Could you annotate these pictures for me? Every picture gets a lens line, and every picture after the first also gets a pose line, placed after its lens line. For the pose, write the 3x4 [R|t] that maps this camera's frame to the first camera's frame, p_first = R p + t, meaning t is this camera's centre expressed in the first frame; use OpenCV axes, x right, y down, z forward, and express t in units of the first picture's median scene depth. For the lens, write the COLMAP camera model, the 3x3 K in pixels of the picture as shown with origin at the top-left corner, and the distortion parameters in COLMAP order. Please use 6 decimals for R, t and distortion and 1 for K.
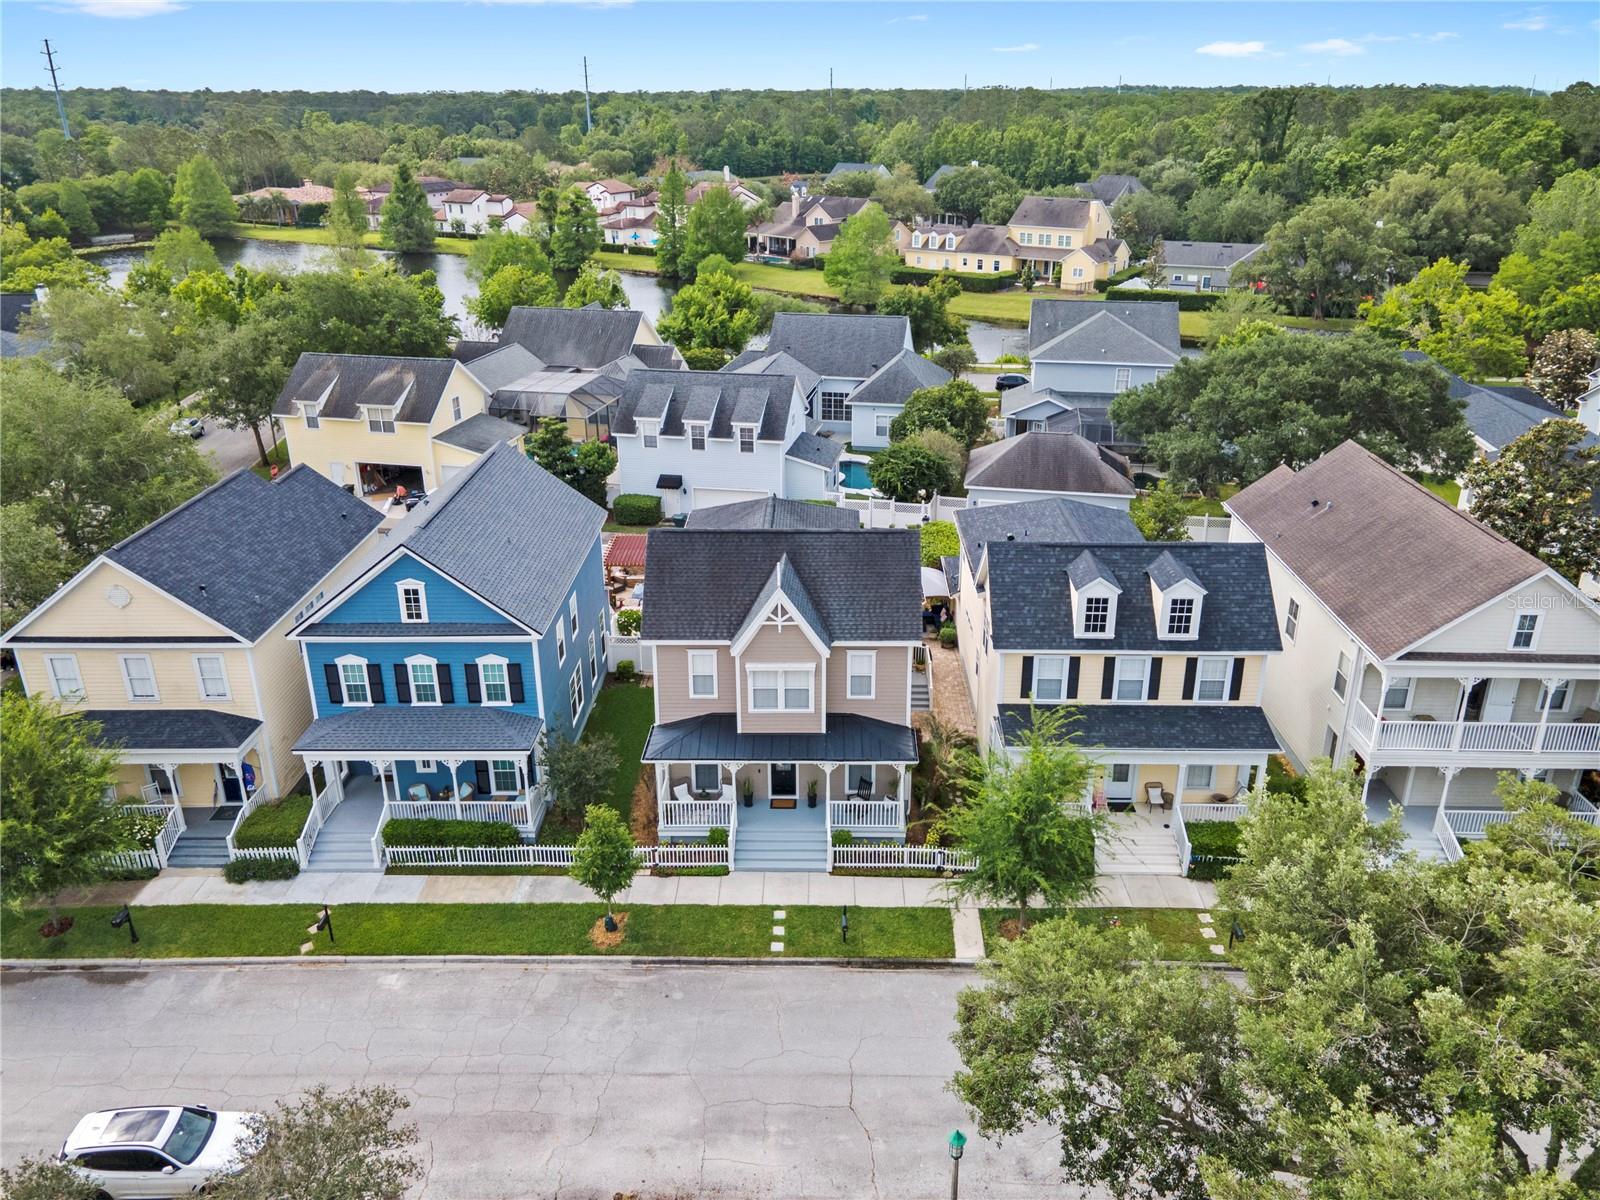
lens RADIAL K [[1197.6, 0, 791.6], [0, 1197.6, 540.4], [0, 0, 1]] dist [0.105244, -0.005764]
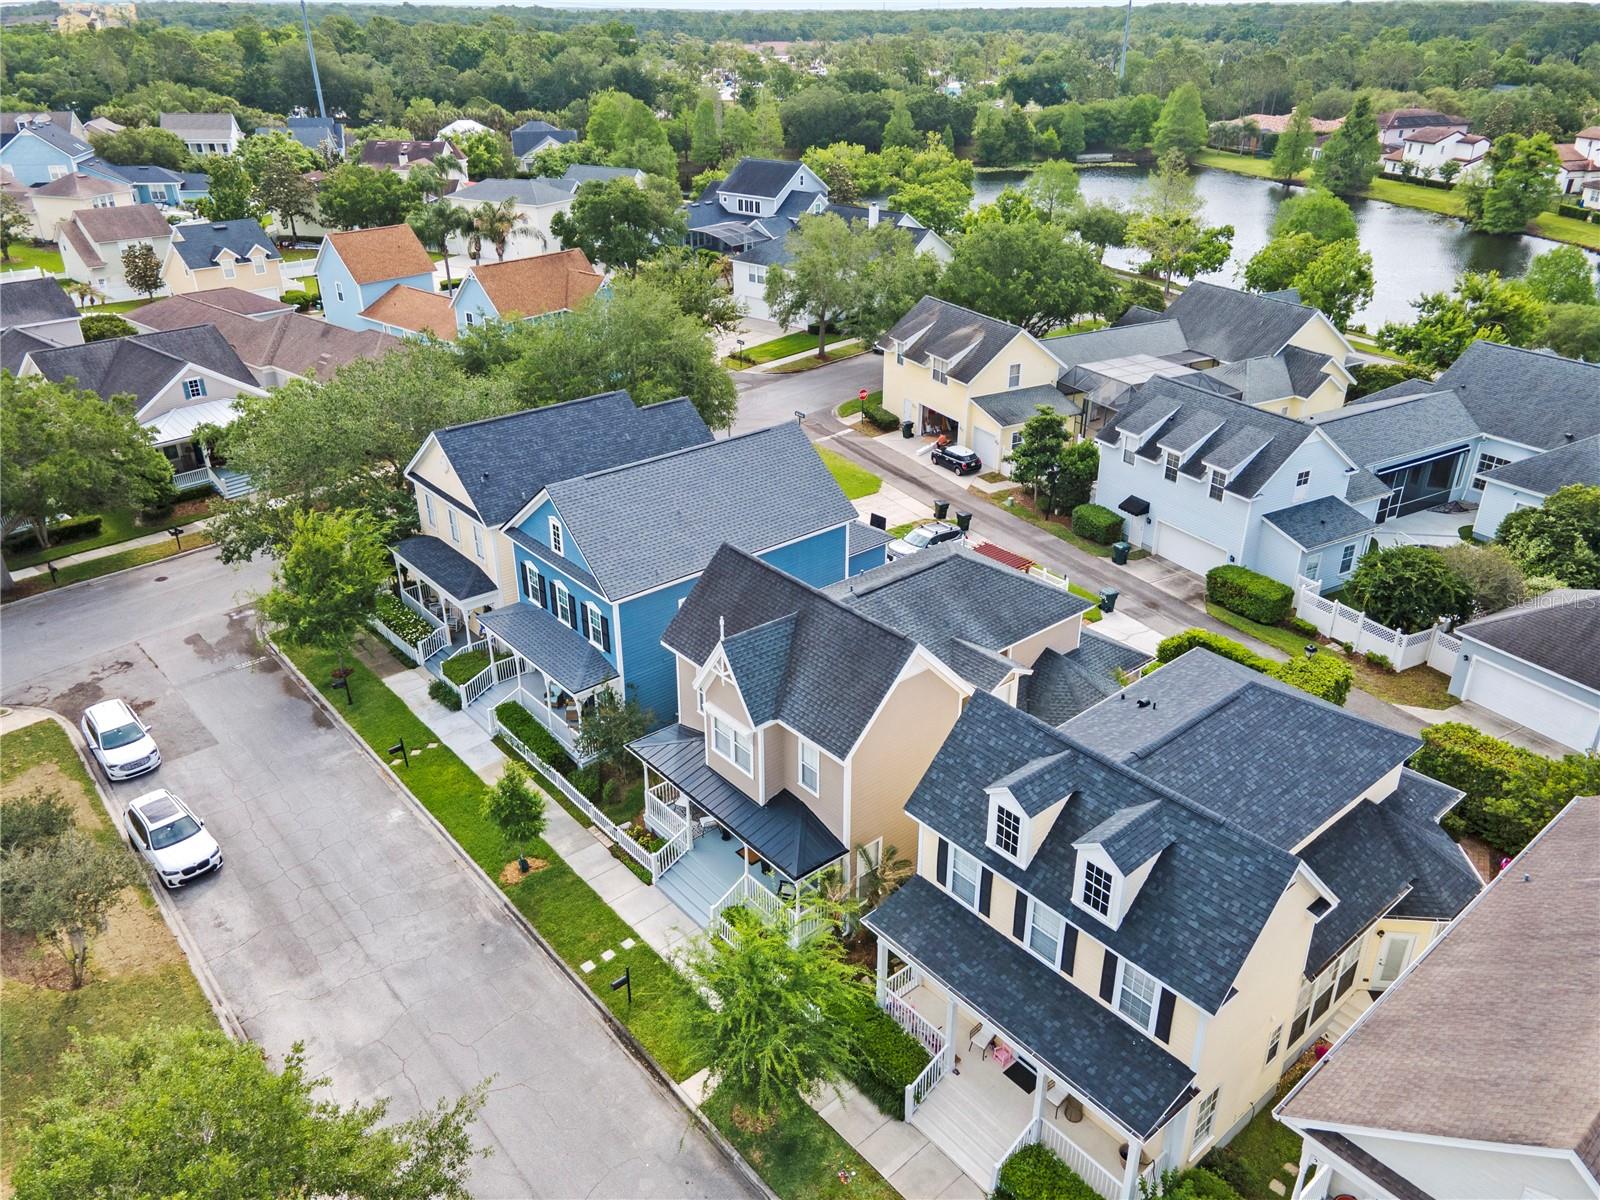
lens RADIAL K [[1167.2, 0, 794.1], [0, 1167.2, 552.0], [0, 0, 1]] dist [0.084089, -0.005799]
pose [[0.672738, 0.323819, -0.665255, 0.588543], [-0.268768, 0.944673, 0.188036, -0.205634], [0.689338, 0.052300, 0.722549, 0.342785]]
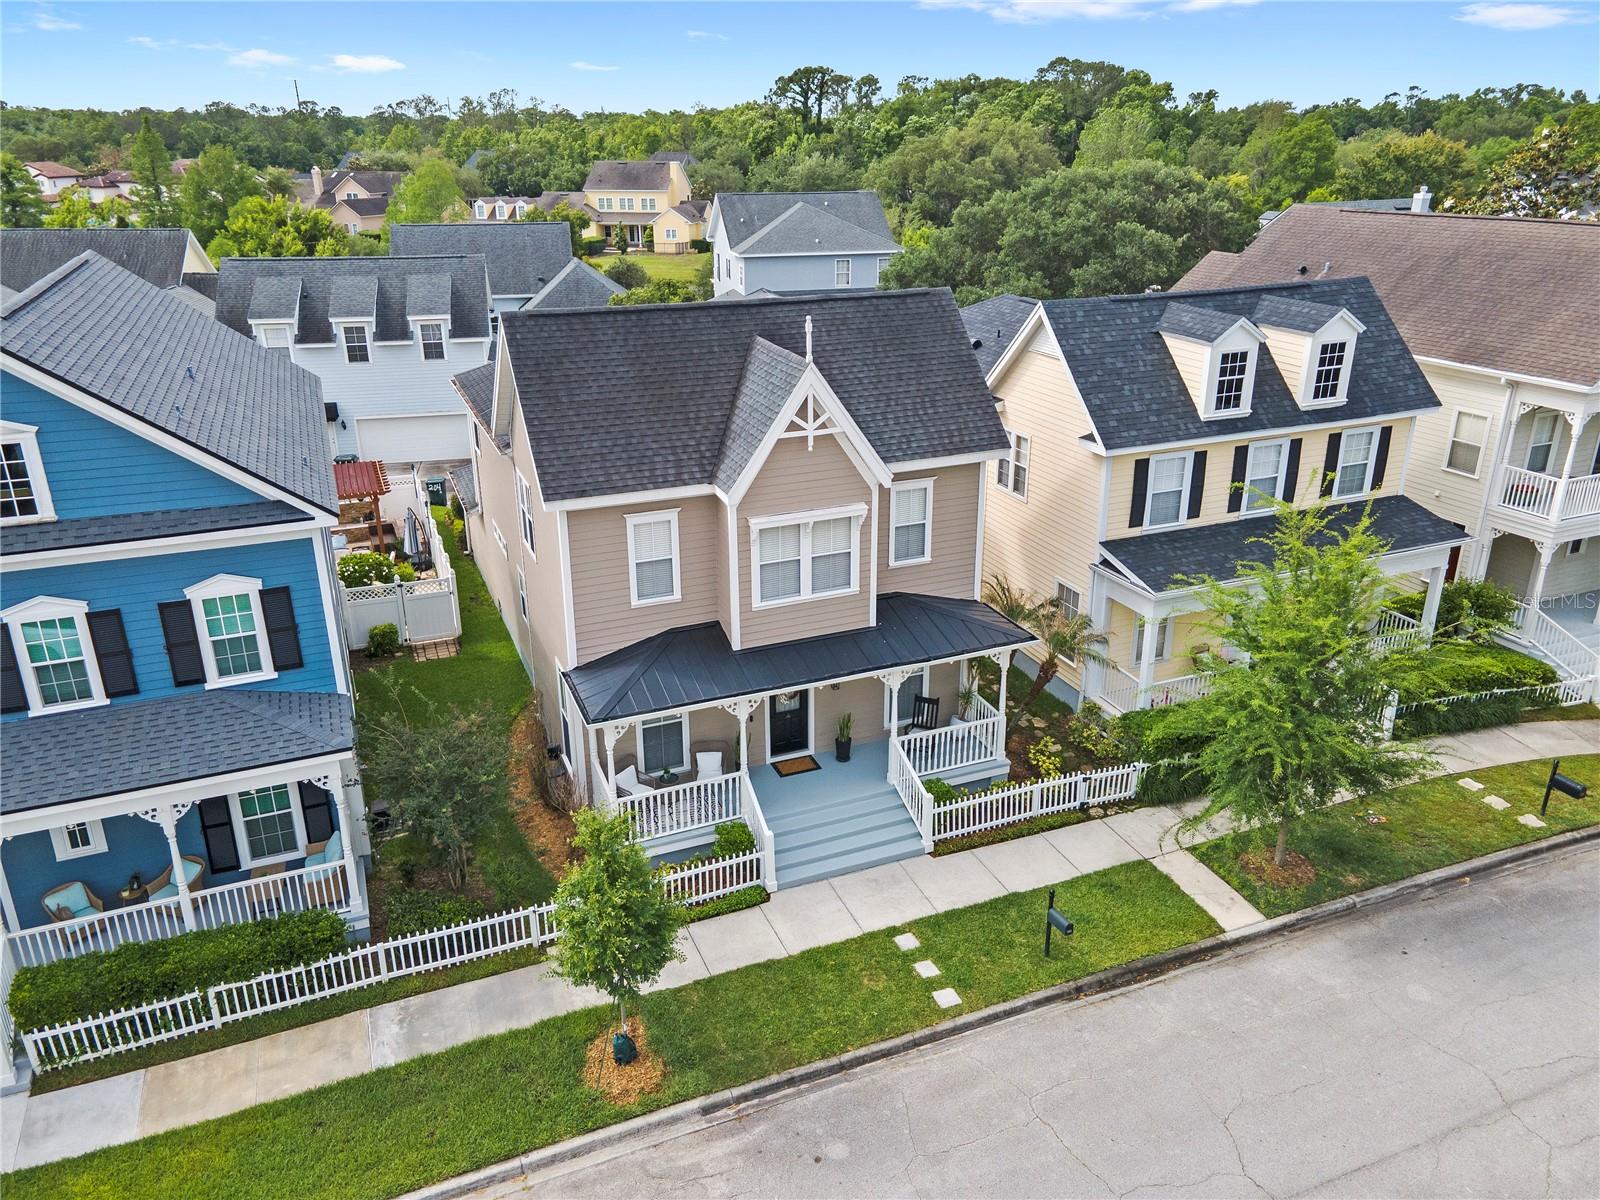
lens RADIAL K [[1166.5, 0, 807.1], [0, 1166.5, 551.3], [0, 0, 1]] dist [0.062290, -0.004492]
pose [[0.910912, -0.129849, 0.391637, -0.221560], [0.136605, 0.990568, 0.010697, 0.112954], [-0.389332, 0.043756, 0.920058, 0.481599]]
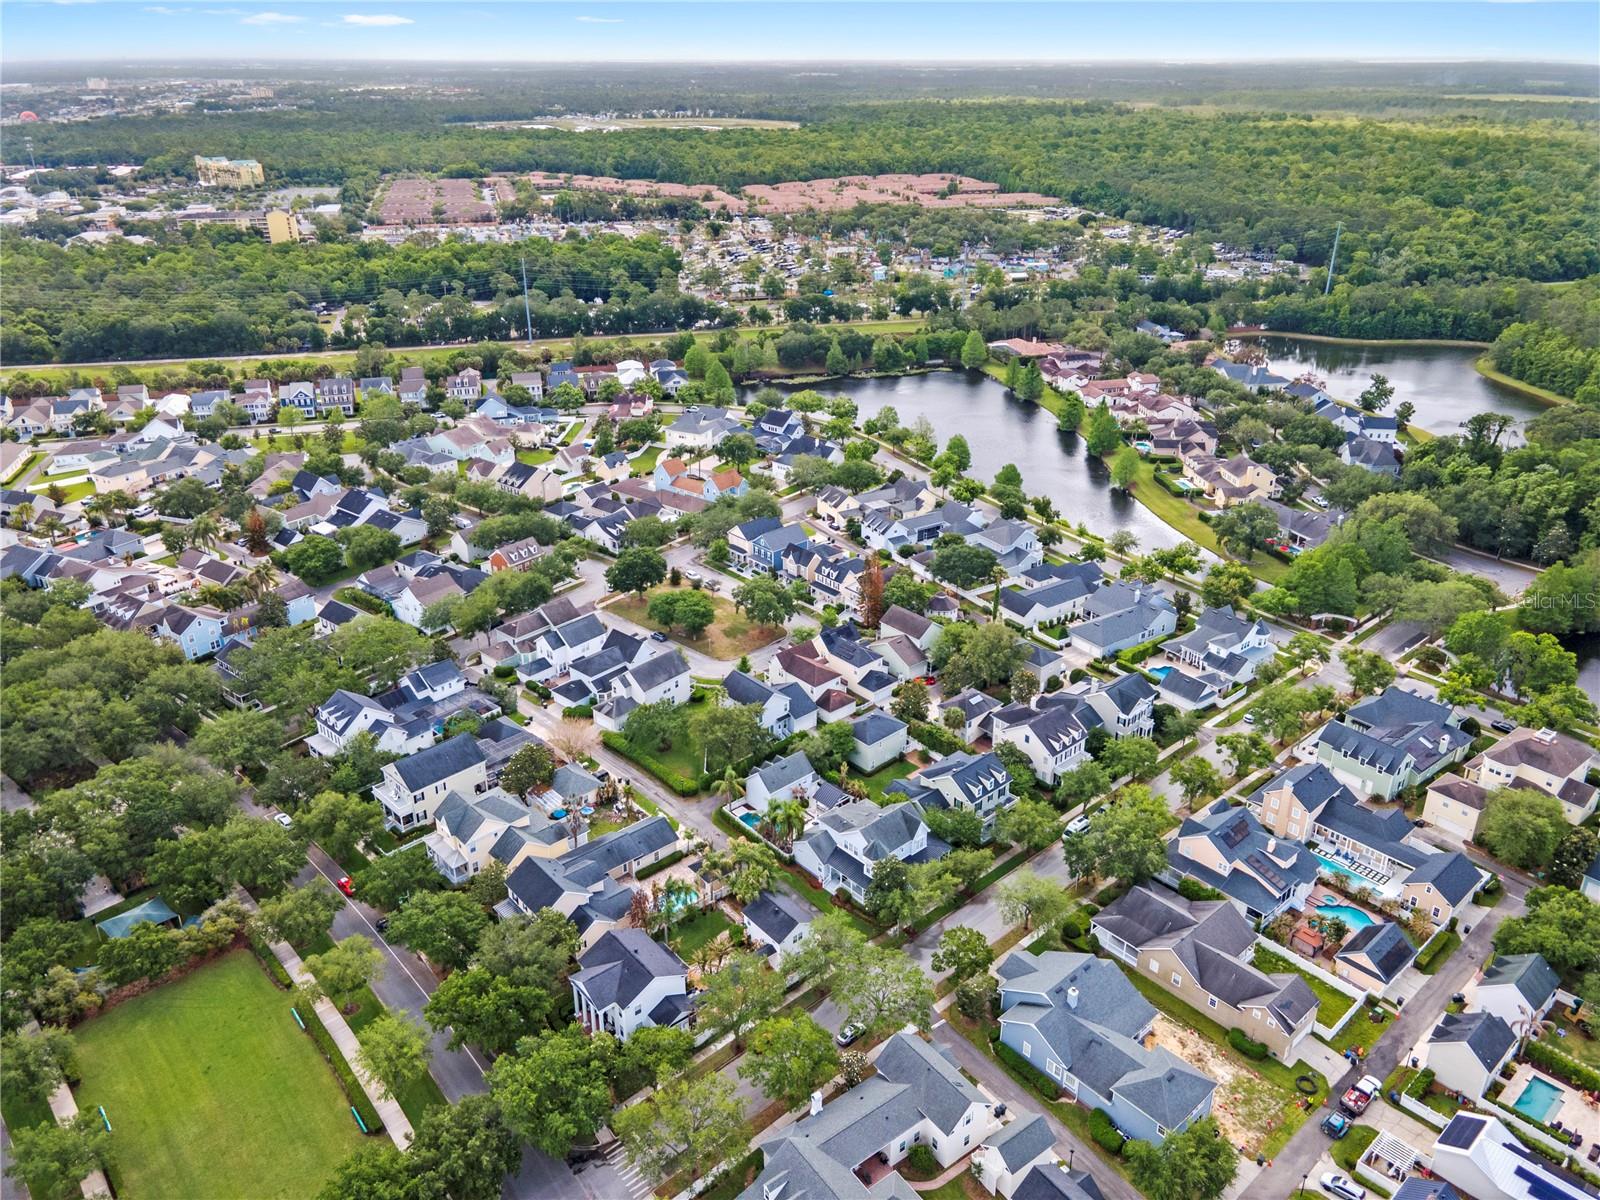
lens RADIAL K [[1167.2, 0, 794.1], [0, 1167.2, 552.0], [0, 0, 1]] dist [0.084089, -0.005799]
pose [[0.692132, 0.295469, -0.658522, 4.562721], [-0.262657, 0.952922, 0.151499, -1.031758], [0.672283, 0.068108, 0.737155, -4.156392]]
